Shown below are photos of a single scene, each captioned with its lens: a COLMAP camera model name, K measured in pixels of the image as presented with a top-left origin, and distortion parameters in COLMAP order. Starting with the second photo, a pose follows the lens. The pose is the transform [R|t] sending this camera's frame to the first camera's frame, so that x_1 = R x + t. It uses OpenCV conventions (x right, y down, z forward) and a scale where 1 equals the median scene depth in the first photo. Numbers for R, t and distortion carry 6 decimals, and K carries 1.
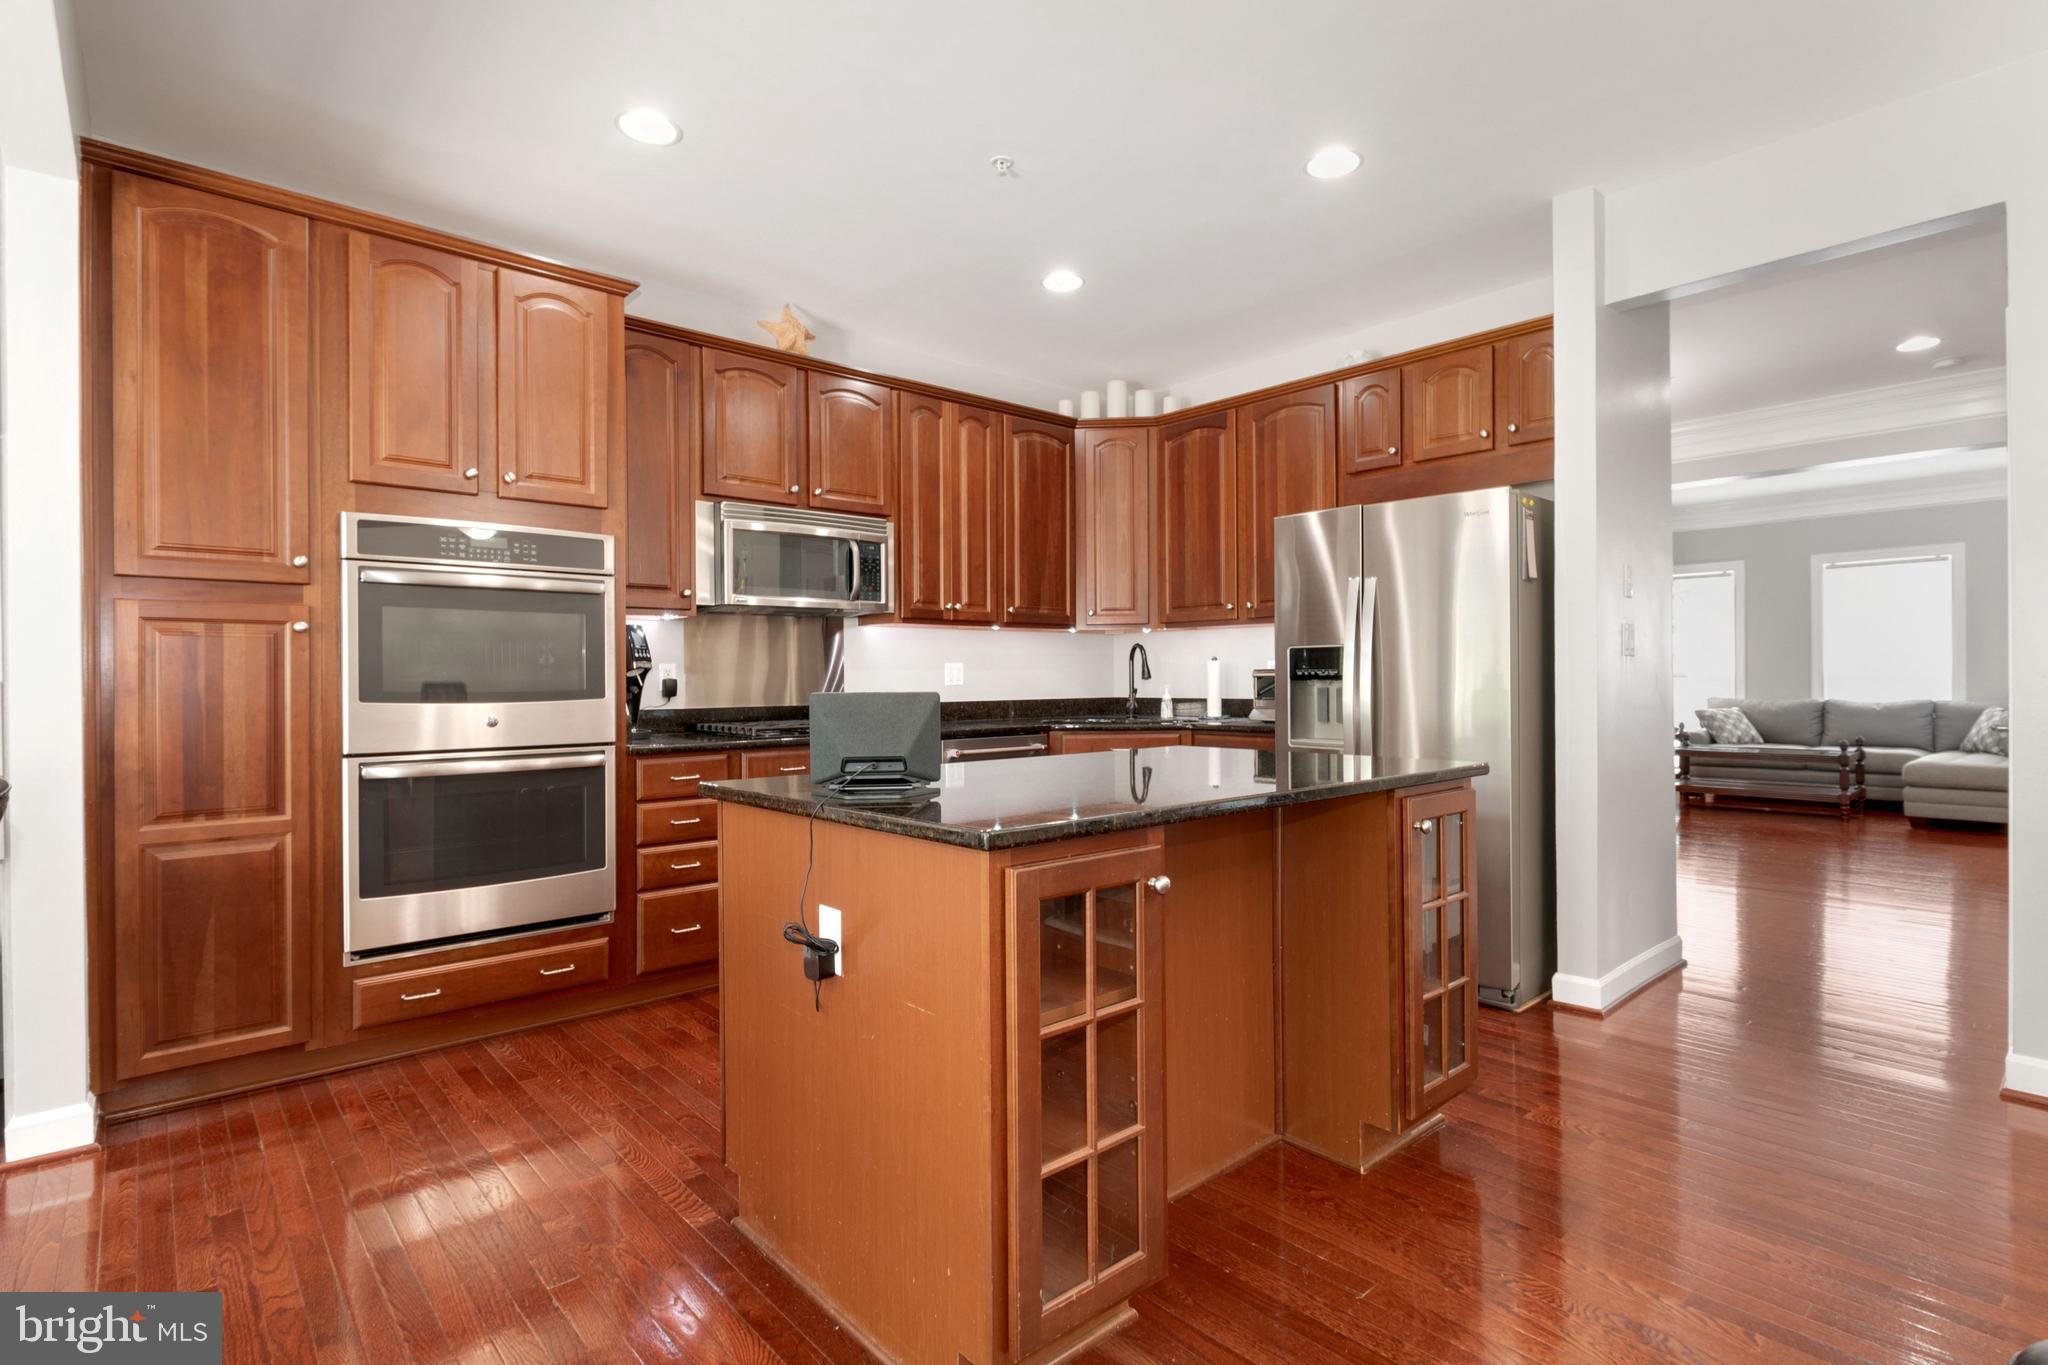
lens RADIAL K [[986.8, 0, 1009.0], [0, 986.8, 671.6], [0, 0, 1]] dist [0.002369, -0.000908]
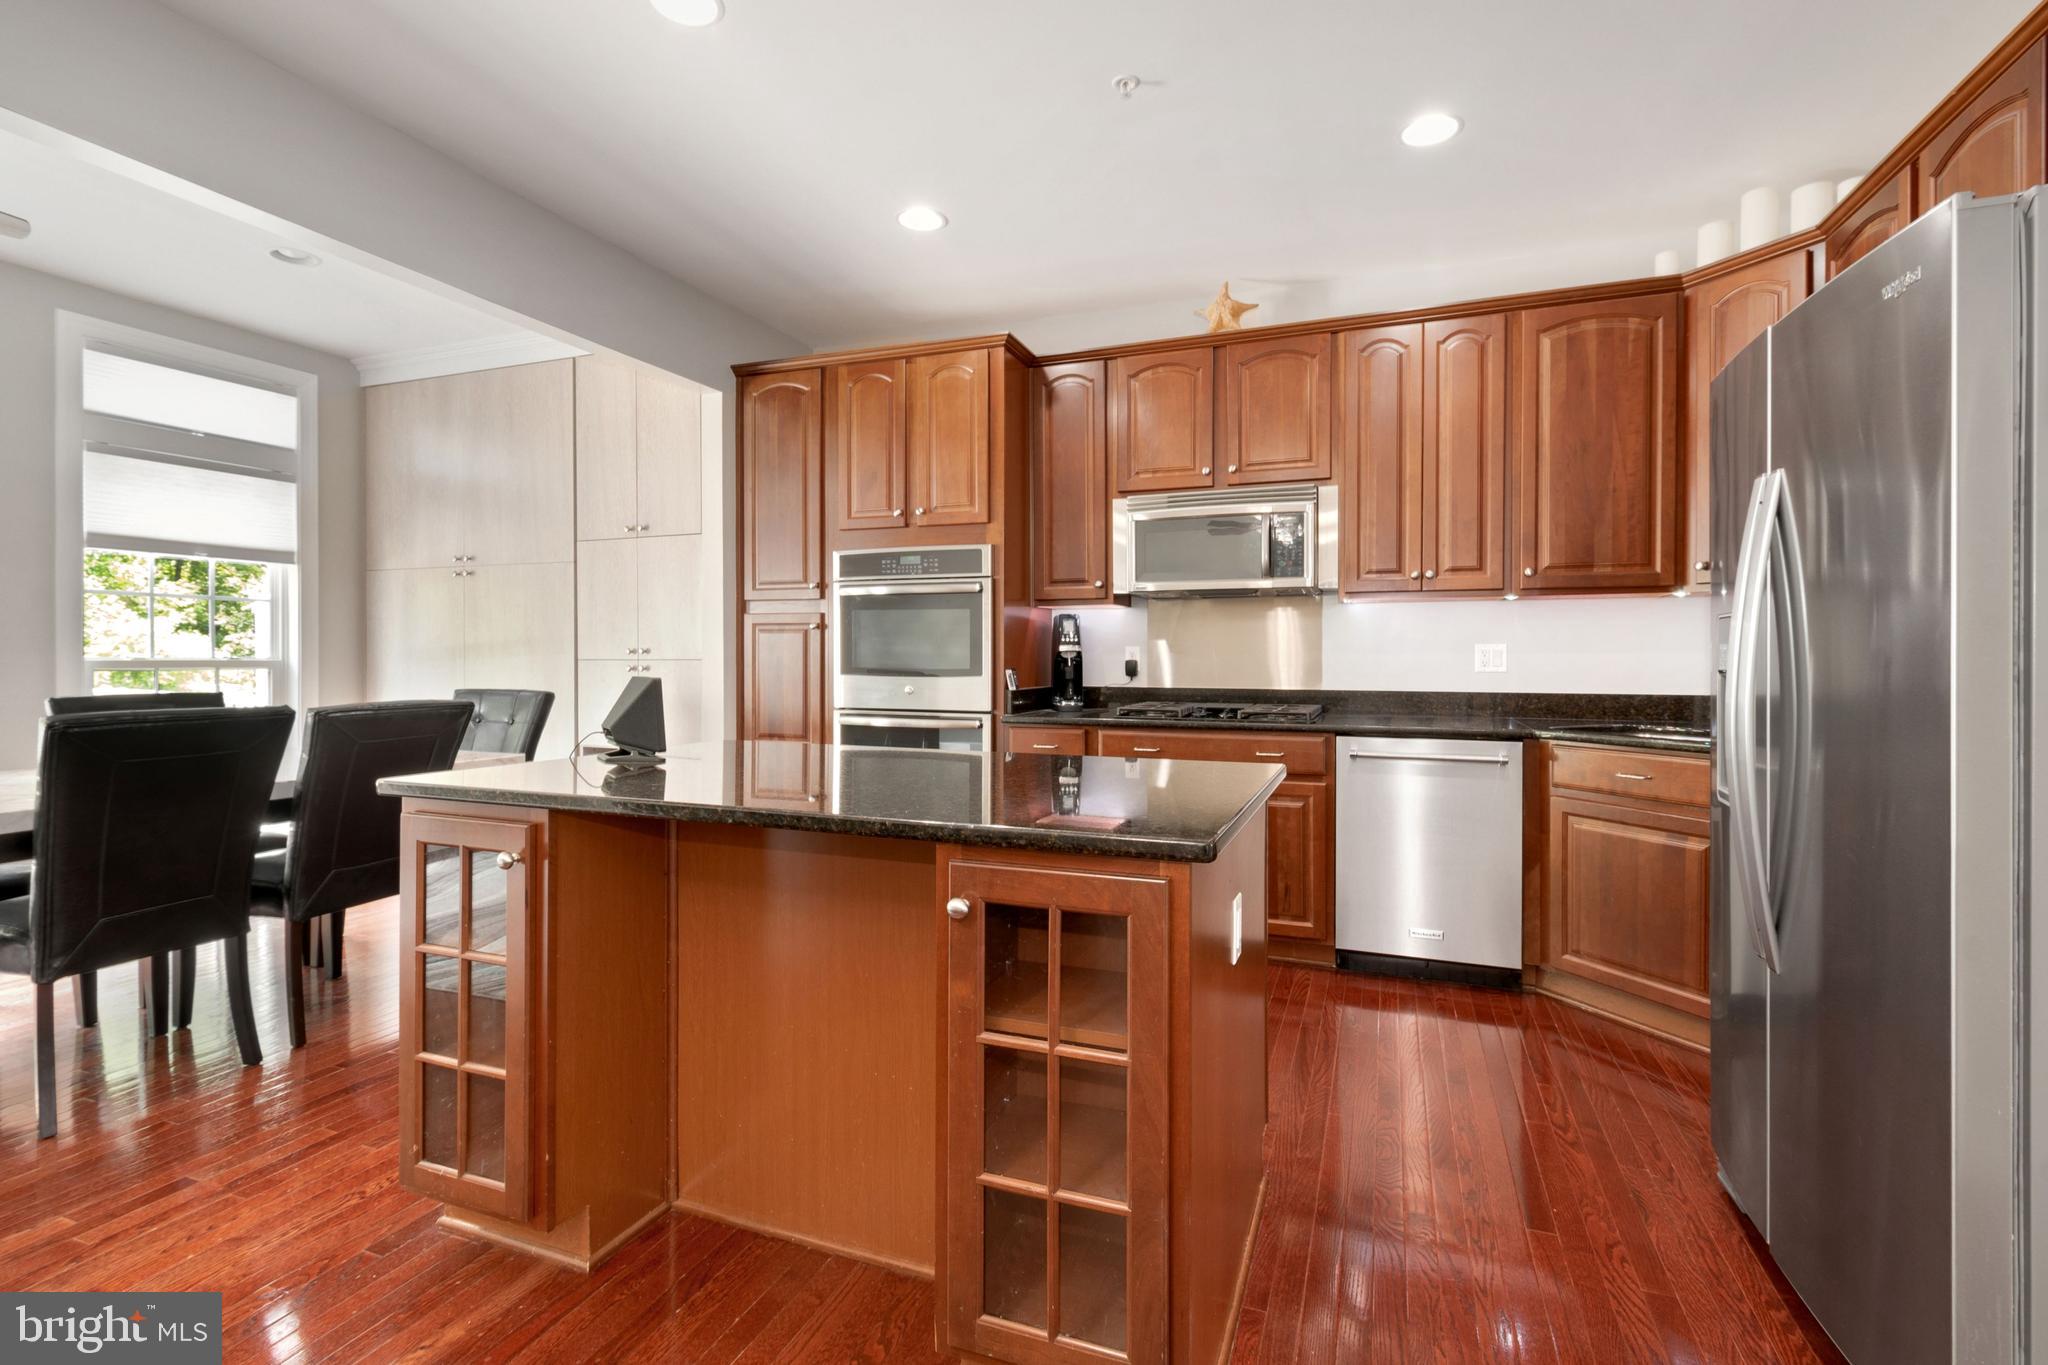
lens RADIAL K [[959.6, 0, 1029.8], [0, 959.6, 662.3], [0, 0, 1]] dist [-0.000519, 0.000209]
pose [[0.474956, 0.015734, -0.879869, 0.619430], [0.002074, 0.999817, 0.018998, -0.012140], [0.880007, -0.010848, 0.474836, 0.427875]]
